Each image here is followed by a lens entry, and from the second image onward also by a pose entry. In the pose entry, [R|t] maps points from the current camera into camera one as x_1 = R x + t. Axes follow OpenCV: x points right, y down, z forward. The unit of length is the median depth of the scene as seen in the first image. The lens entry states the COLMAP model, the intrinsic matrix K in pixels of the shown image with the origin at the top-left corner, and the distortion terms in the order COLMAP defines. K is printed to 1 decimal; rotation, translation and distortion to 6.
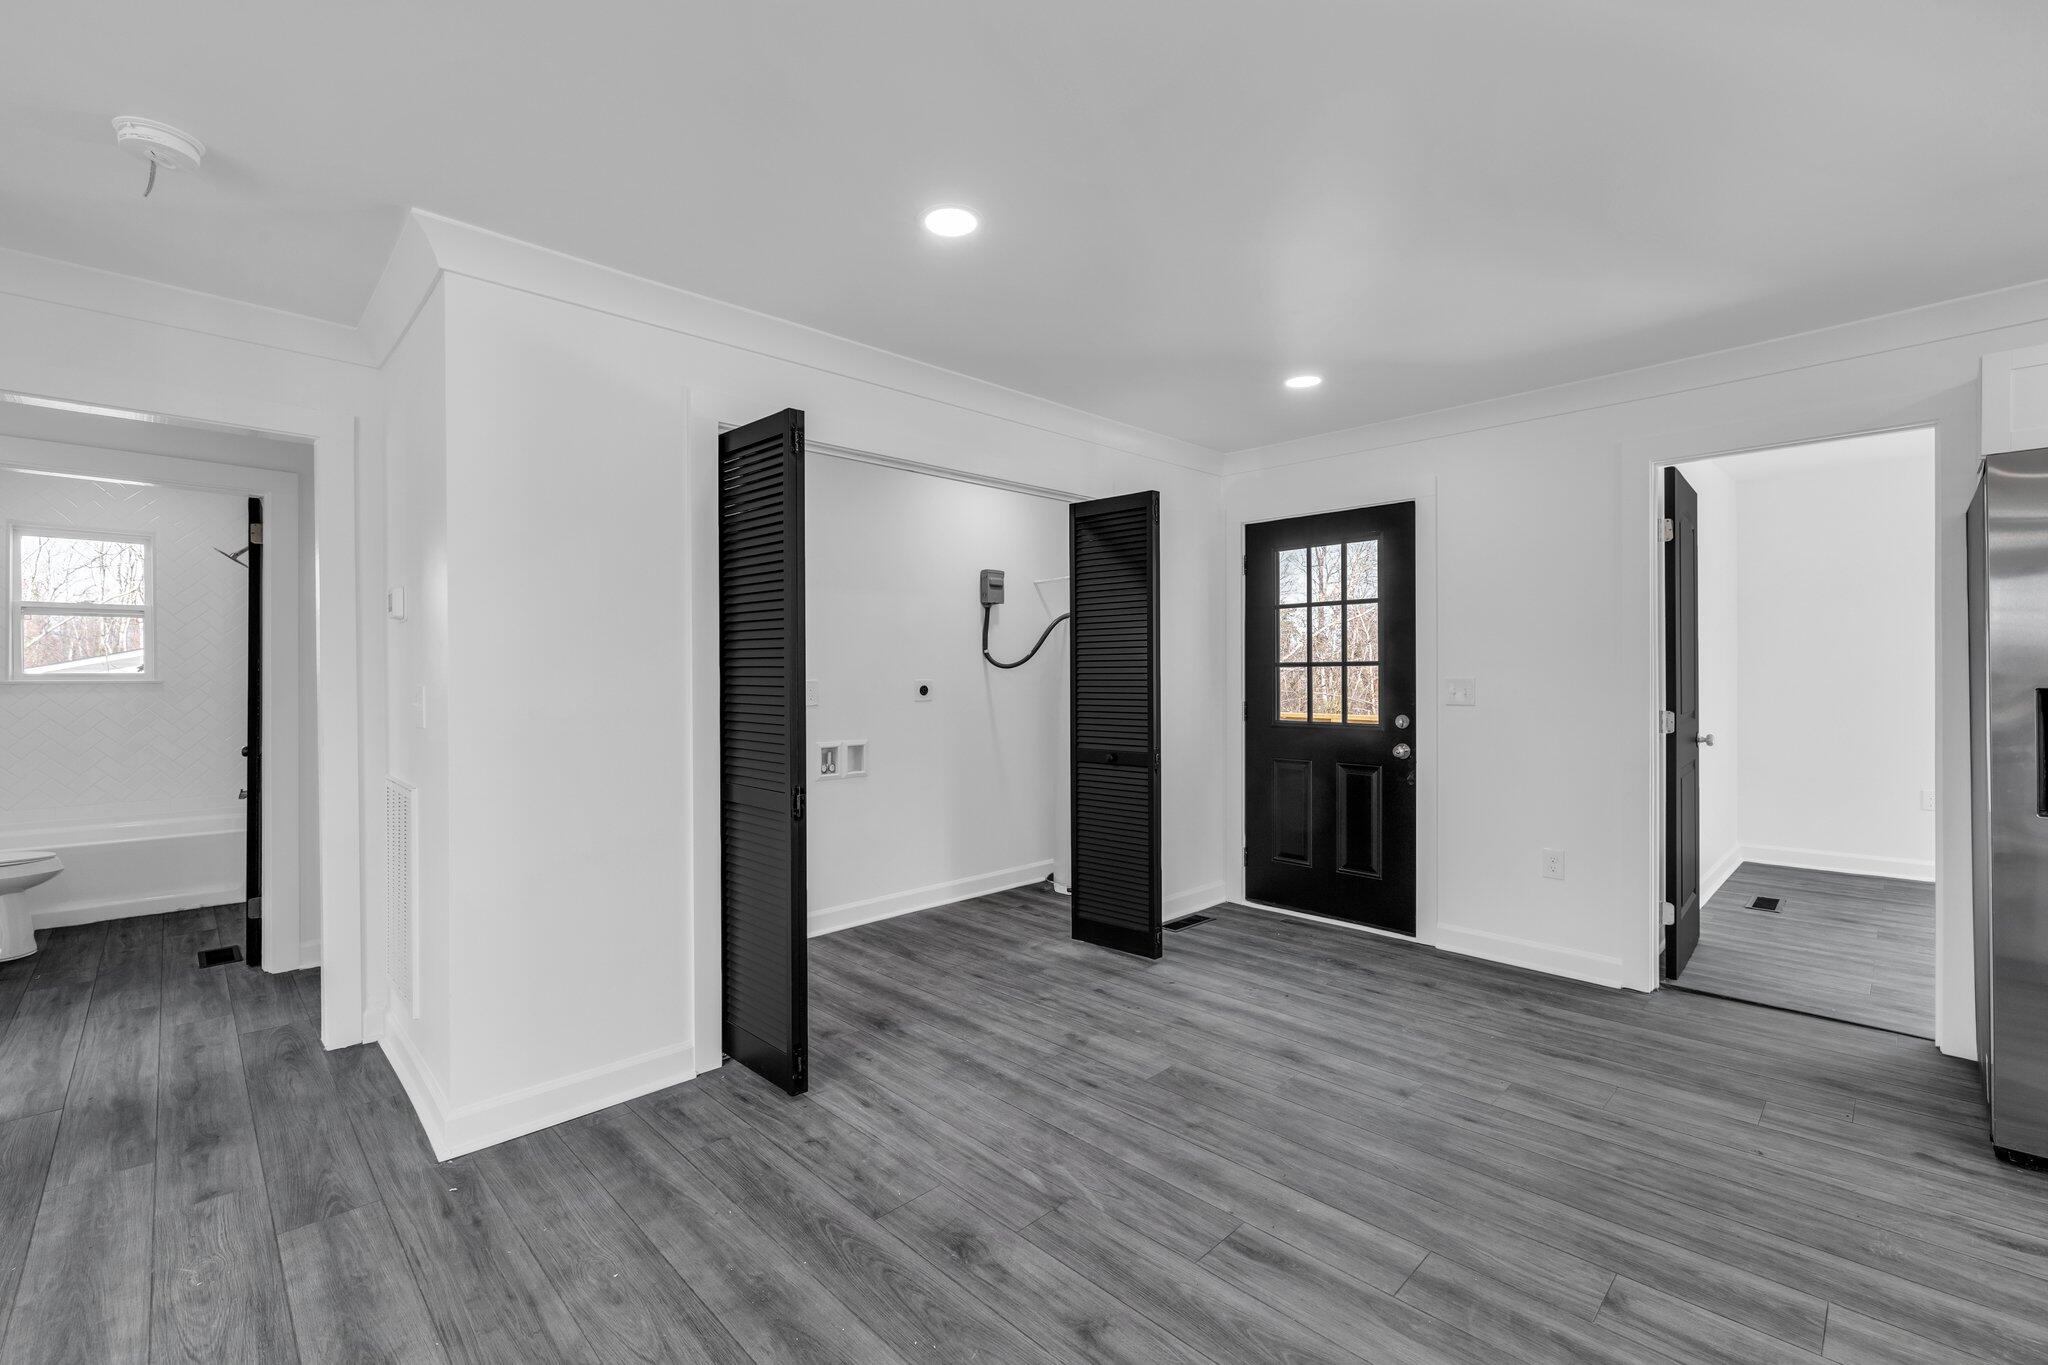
lens RADIAL K [[870.8, 0, 1026.6], [0, 870.8, 675.1], [0, 0, 1]] dist [-0.000468, 0.000032]
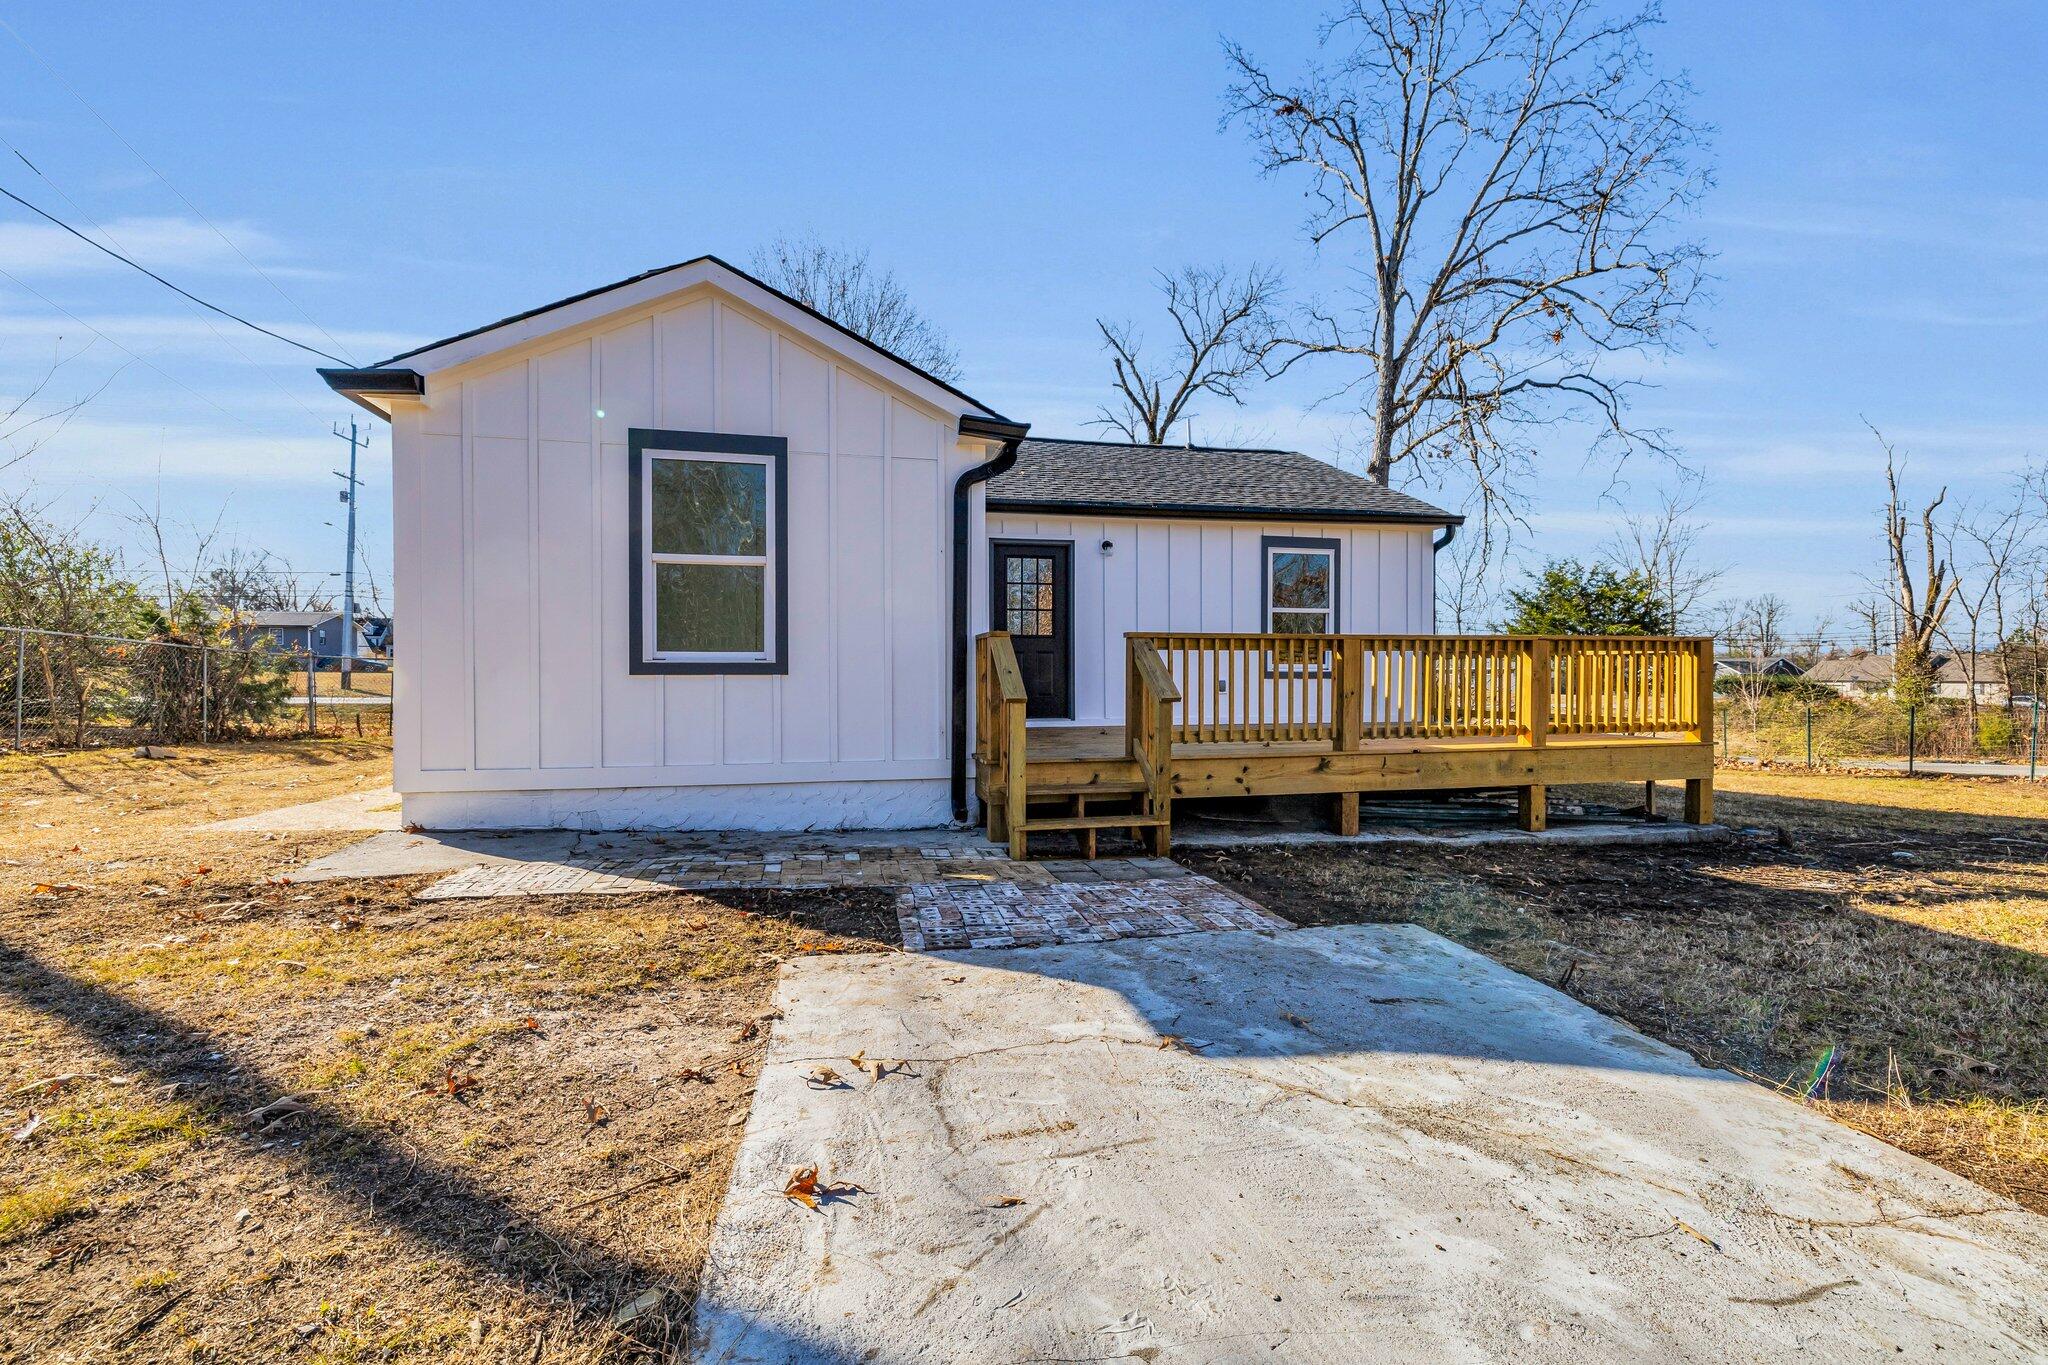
lens RADIAL K [[870.8, 0, 1026.6], [0, 870.8, 675.1], [0, 0, 1]] dist [-0.000468, 0.000032]
pose [[0.519735, -0.000020, 0.854328, -2.284585], [0.001784, 0.999998, -0.001062, 0.229107], [-0.854326, 0.002076, 0.519734, -0.262824]]
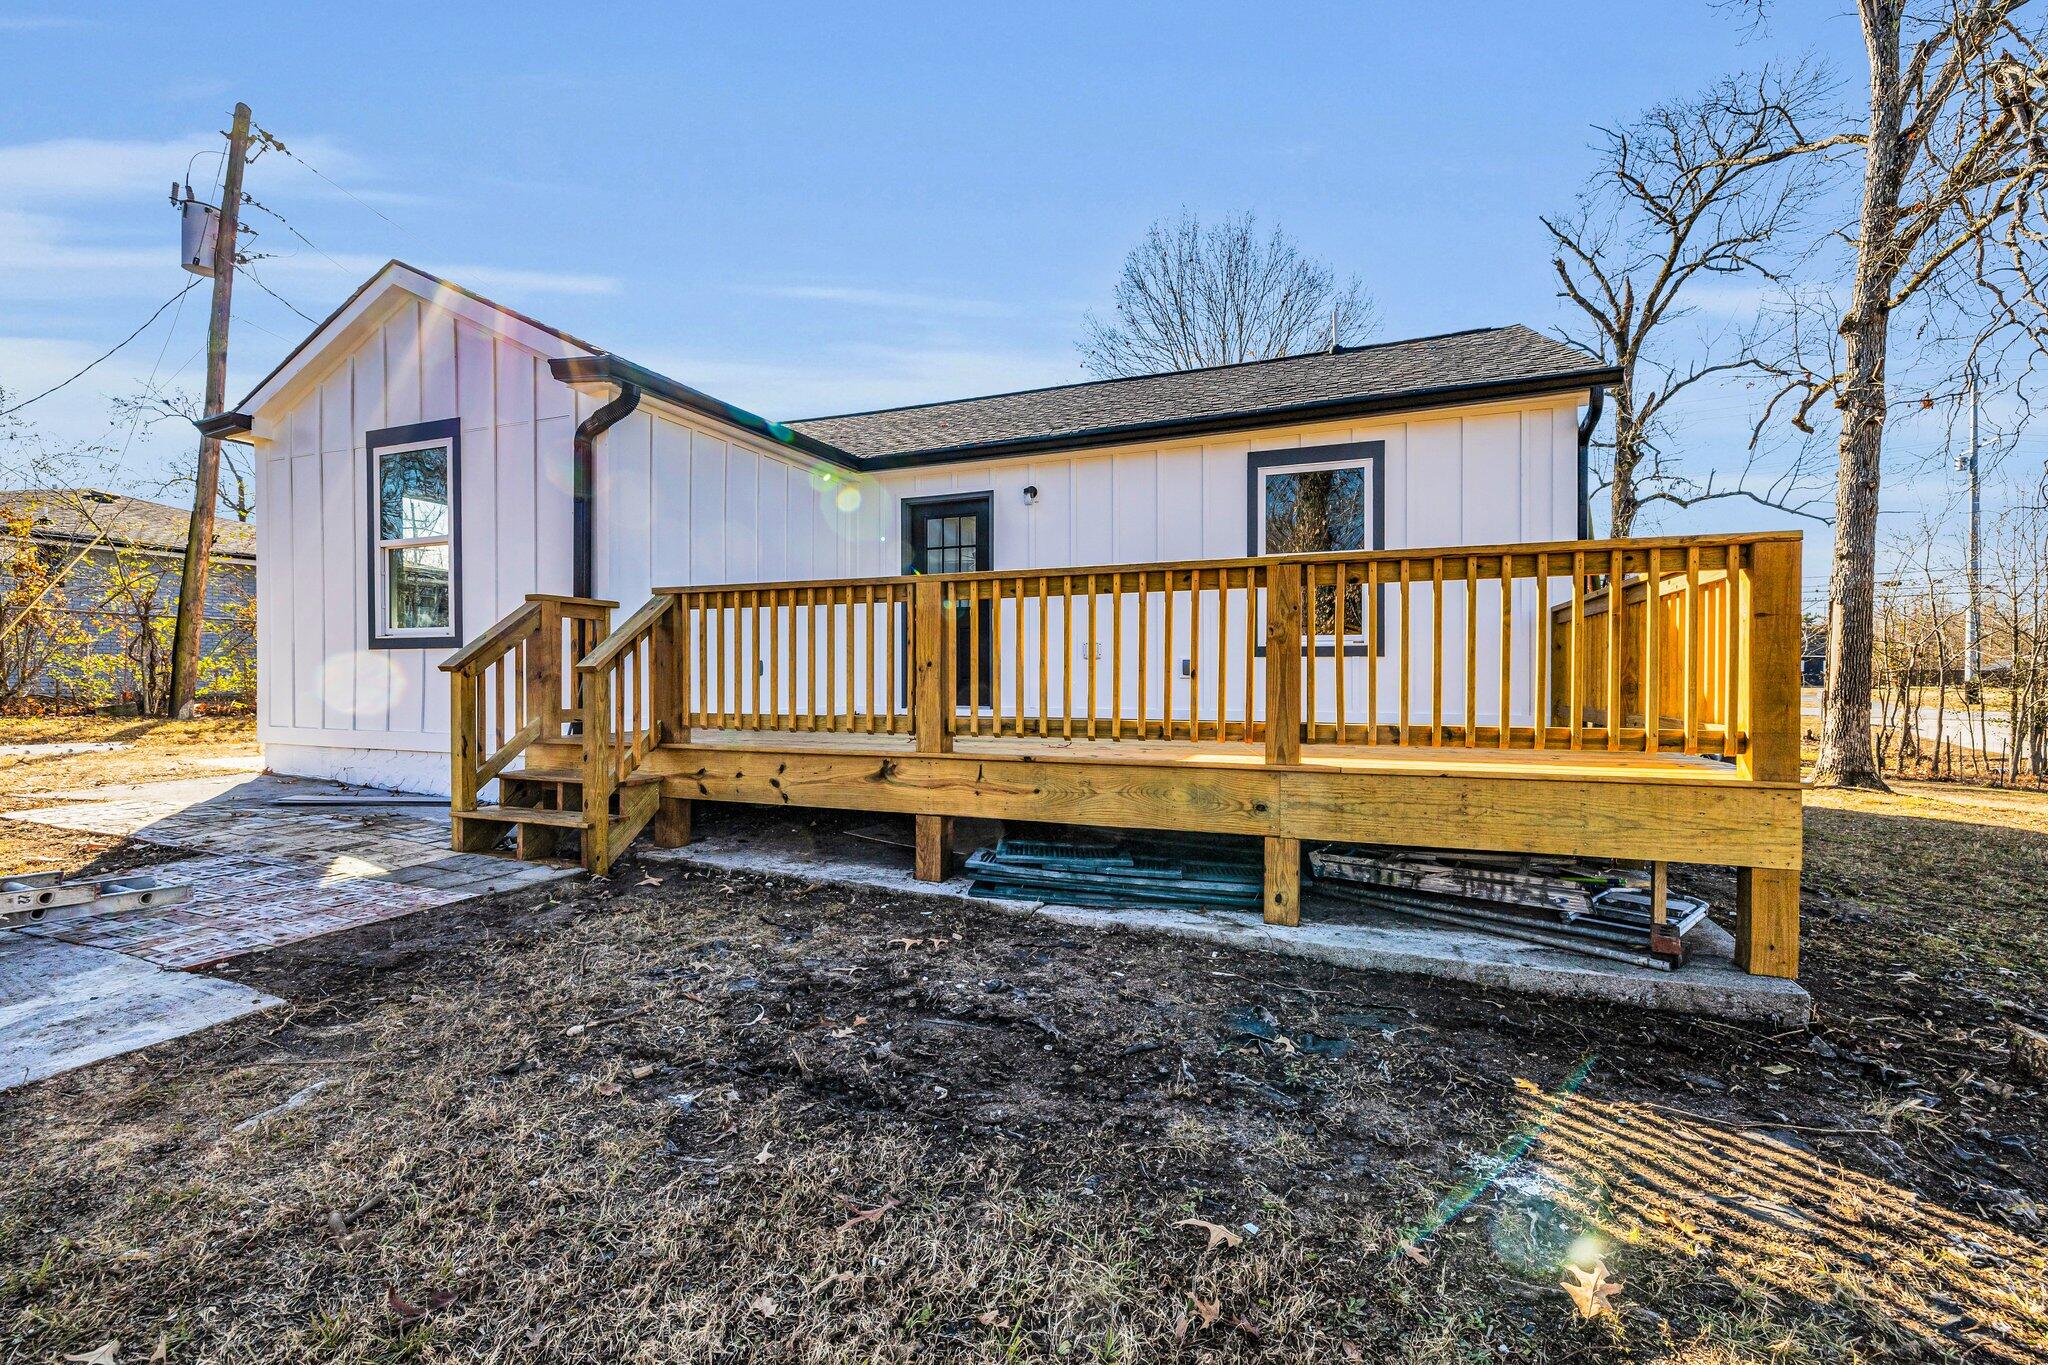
lens RADIAL K [[864.1, 0, 1024.0], [0, 864.1, 682.5], [0, 0, 1]] dist [-0.002593, -0.000029]
pose [[0.912555, -0.003510, 0.408938, -0.447398], [0.000276, 0.999968, 0.007967, 0.291957], [-0.408953, -0.007158, 0.912527, -1.178908]]
